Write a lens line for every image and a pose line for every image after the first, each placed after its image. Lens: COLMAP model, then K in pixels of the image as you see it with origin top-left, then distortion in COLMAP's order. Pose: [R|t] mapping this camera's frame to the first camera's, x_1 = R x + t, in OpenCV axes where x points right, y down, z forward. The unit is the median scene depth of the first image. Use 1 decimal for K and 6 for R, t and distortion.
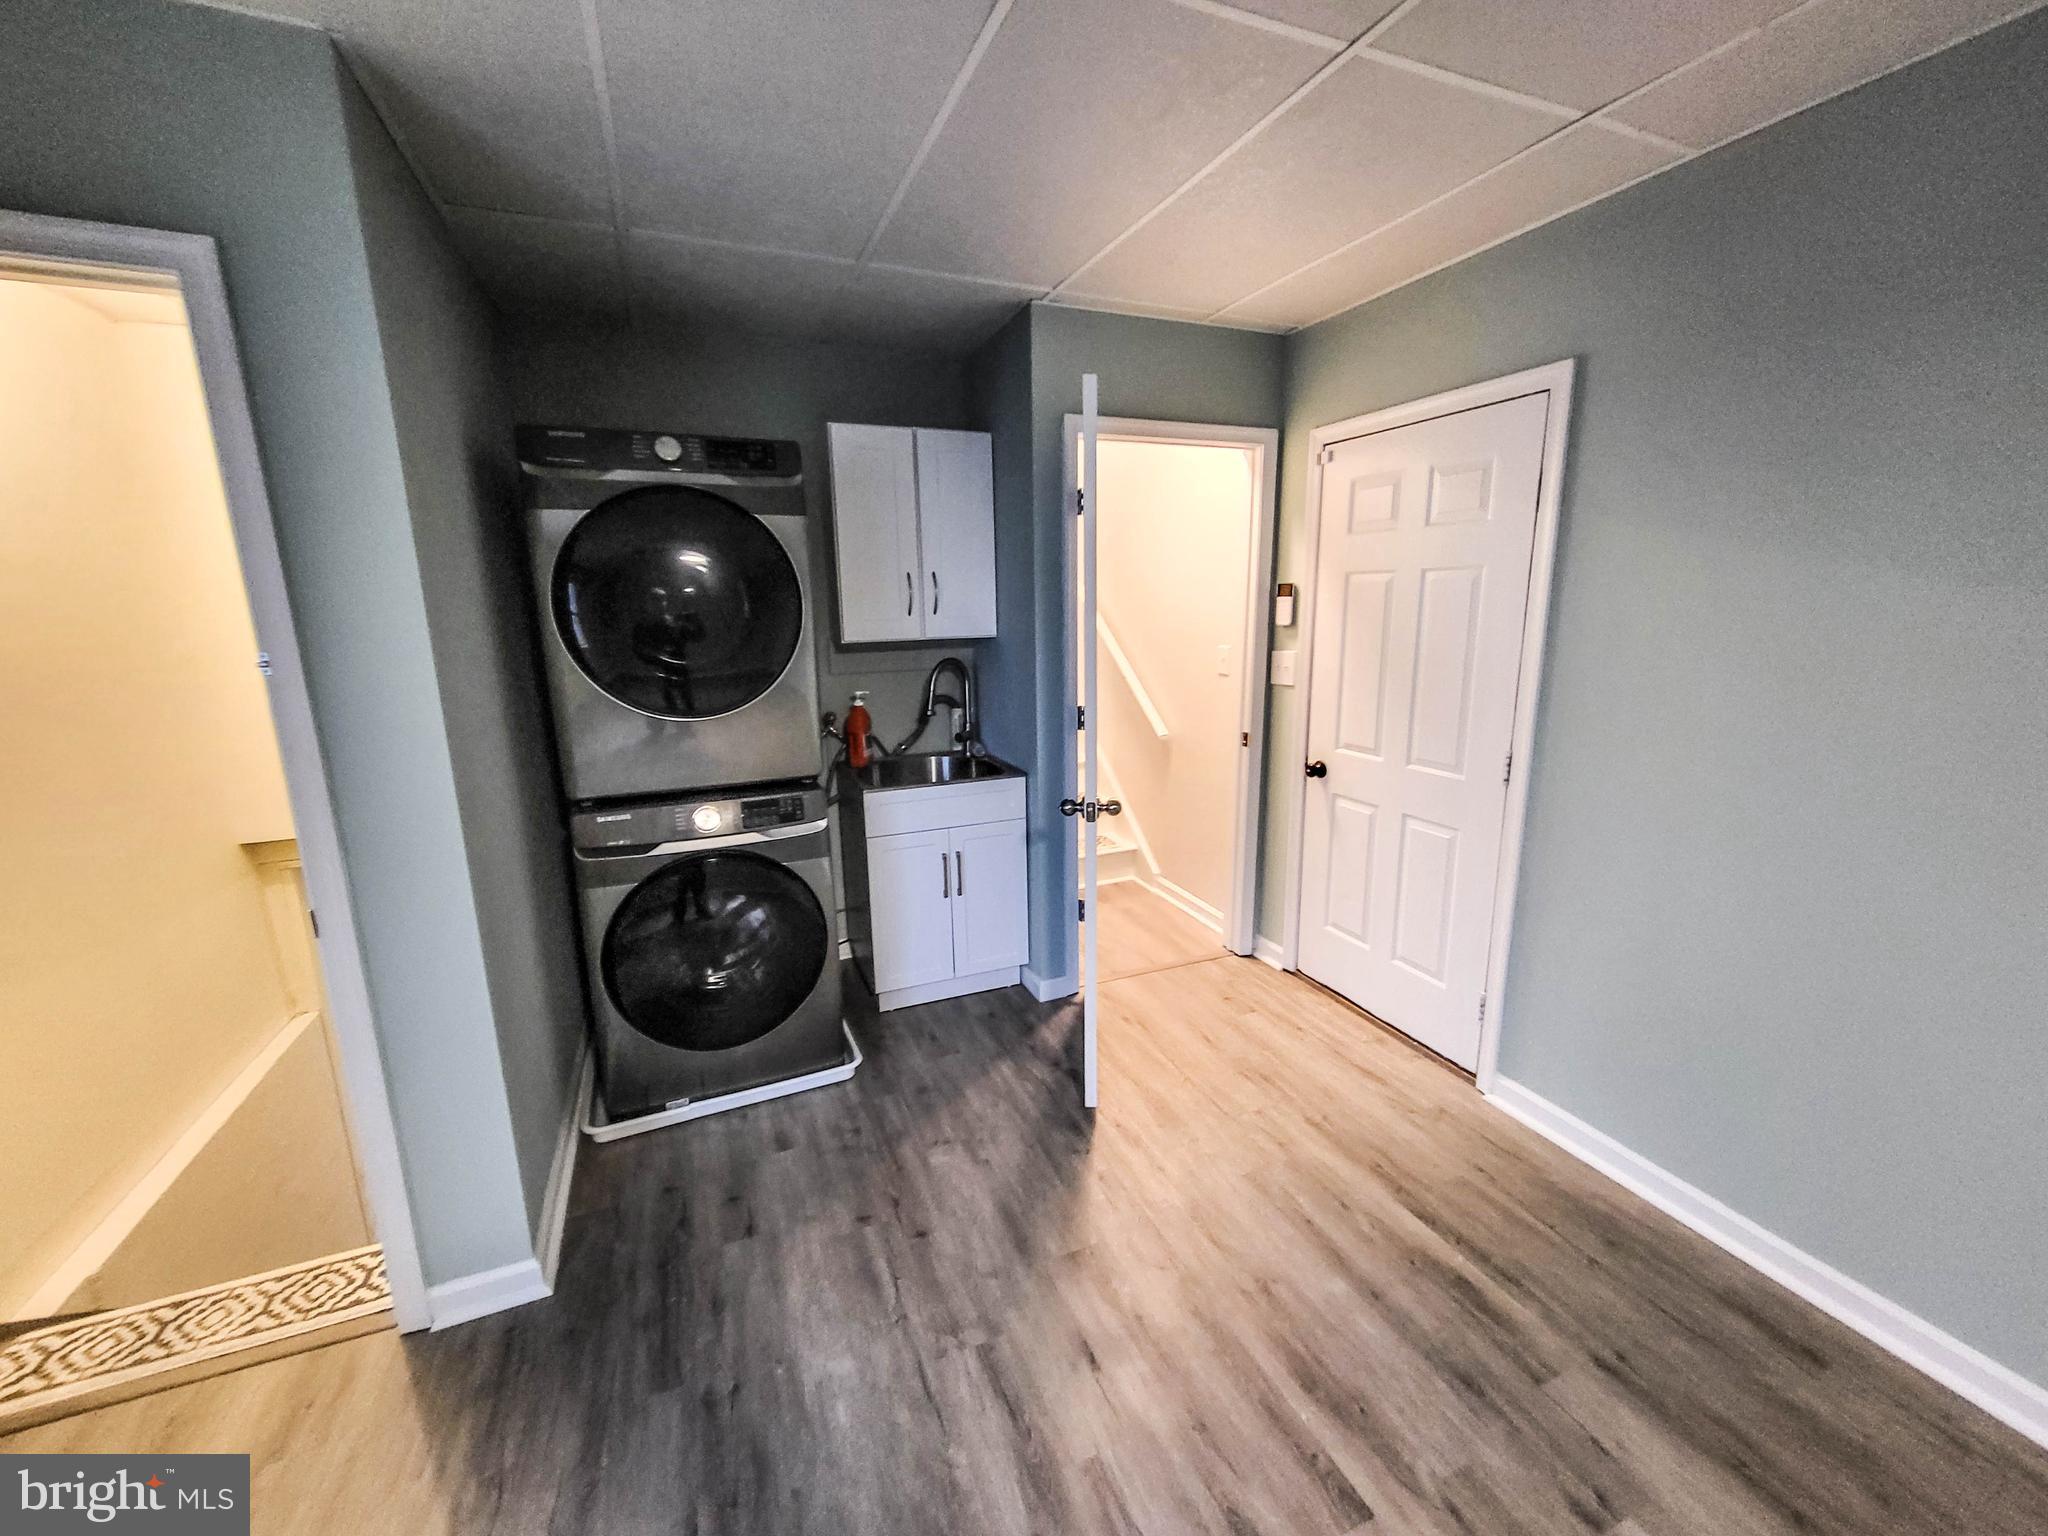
lens RADIAL K [[798.1, 0, 1019.3], [0, 798.1, 763.5], [0, 0, 1]] dist [0.008169, -0.000328]
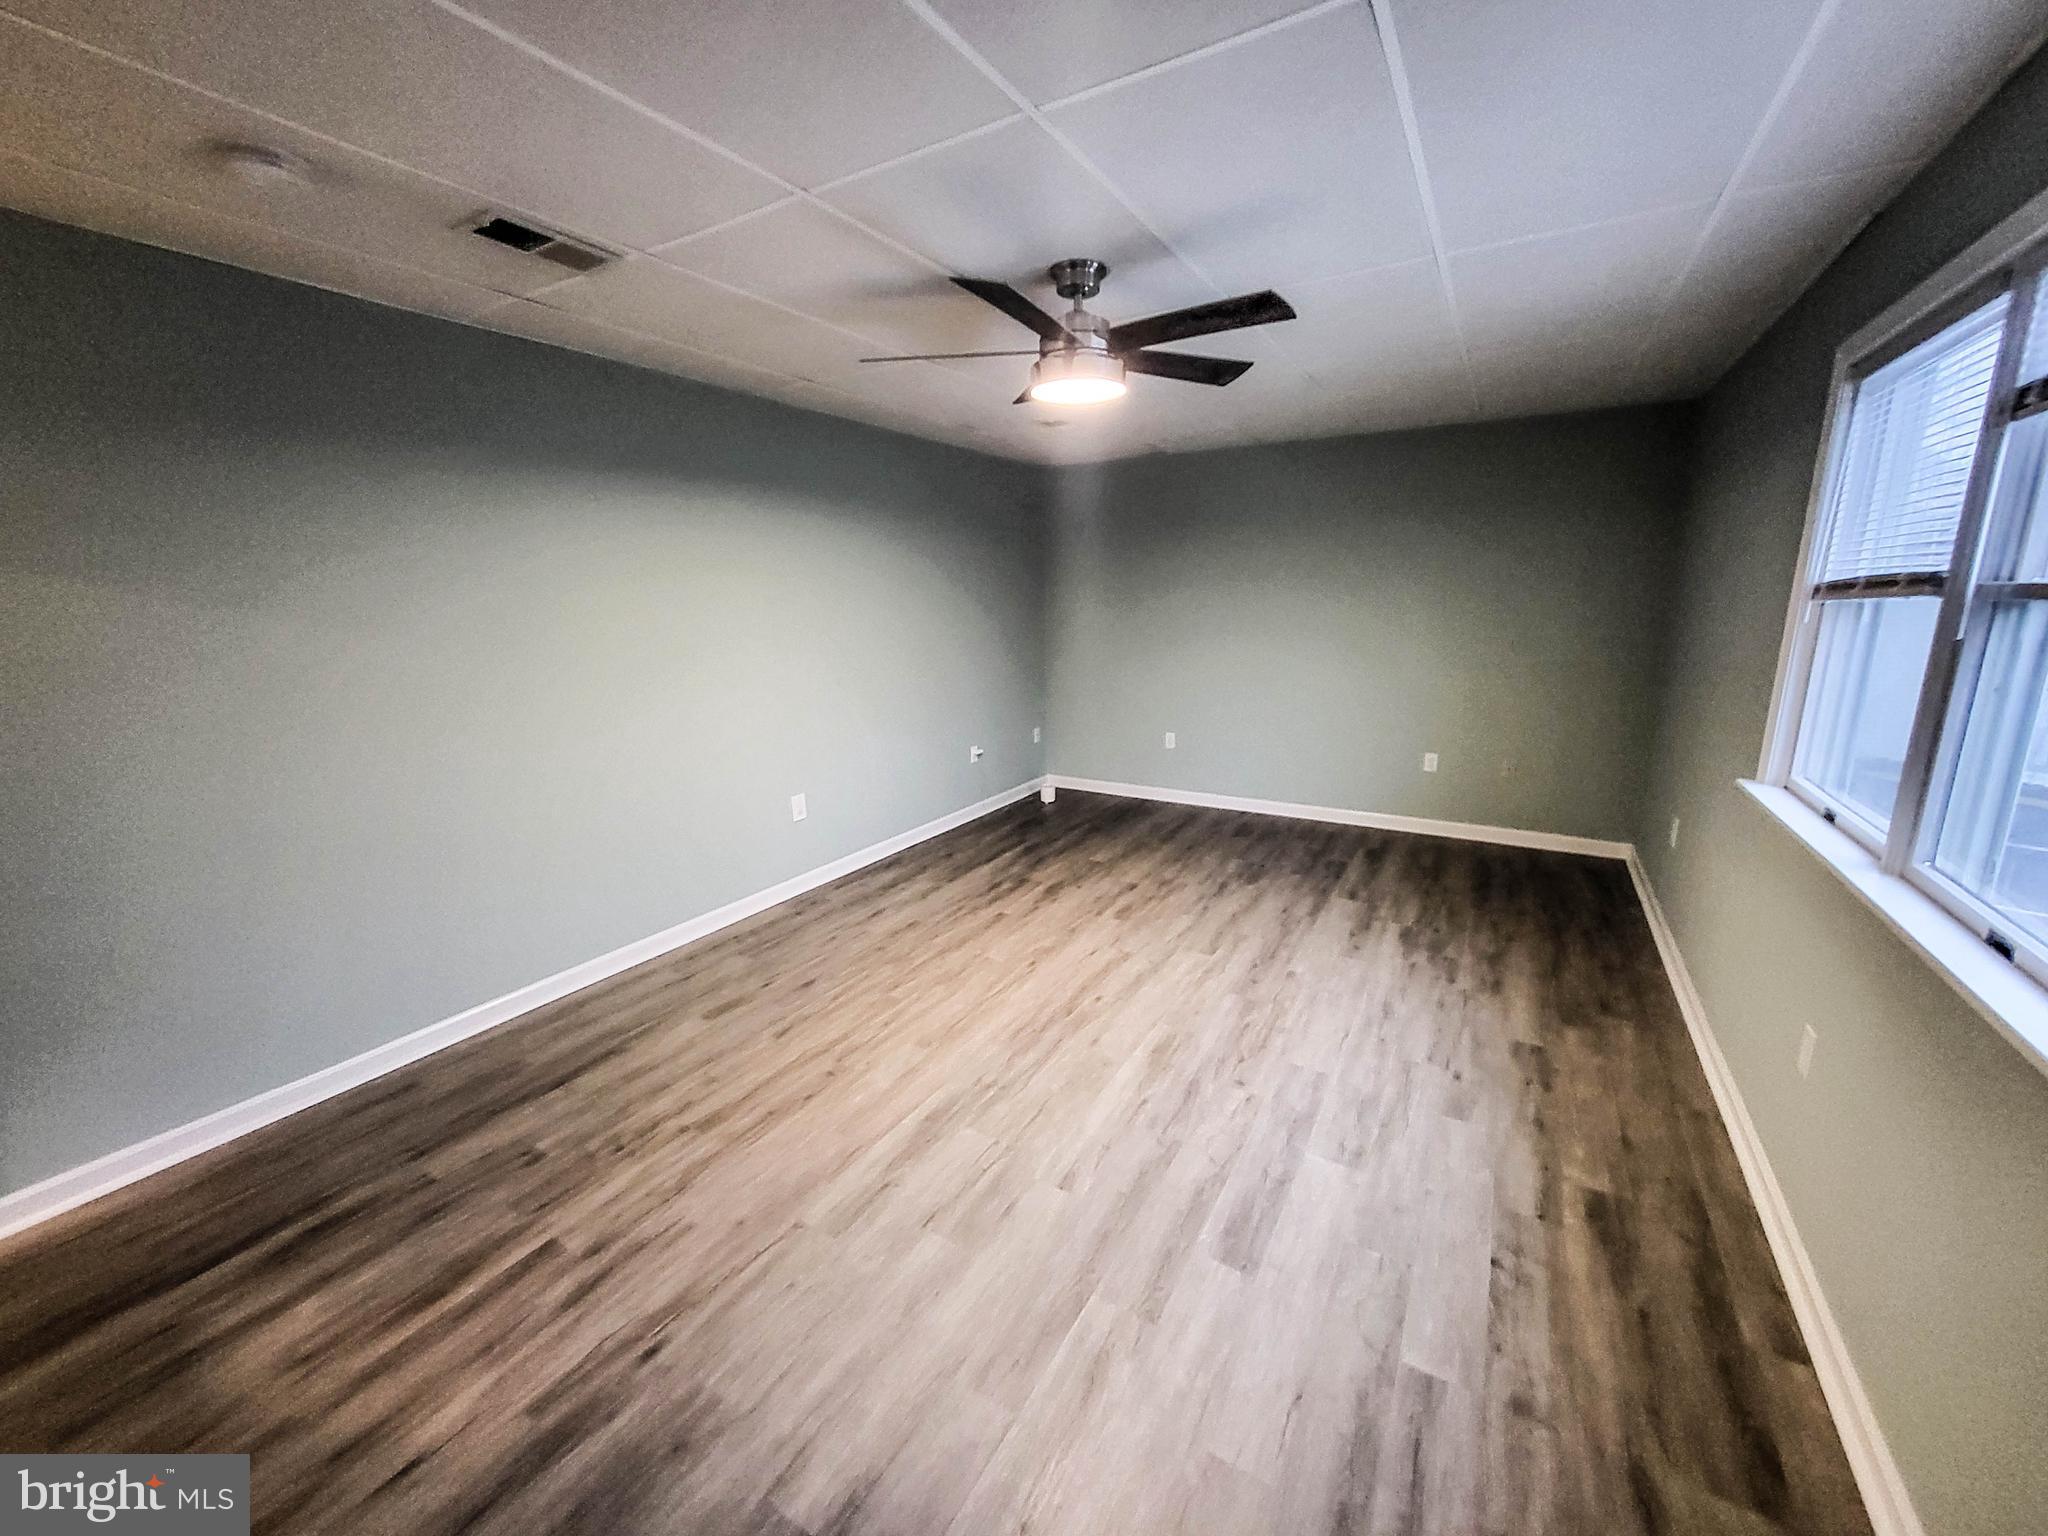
lens RADIAL K [[798.1, 0, 1020.1], [0, 798.1, 765.7], [0, 0, 1]] dist [0.008169, -0.000328]
pose [[-0.593173, -0.148906, 0.791184, -1.027715], [0.187862, 0.930015, 0.315881, -0.148763], [-0.782849, 0.336006, -0.523686, 0.773762]]
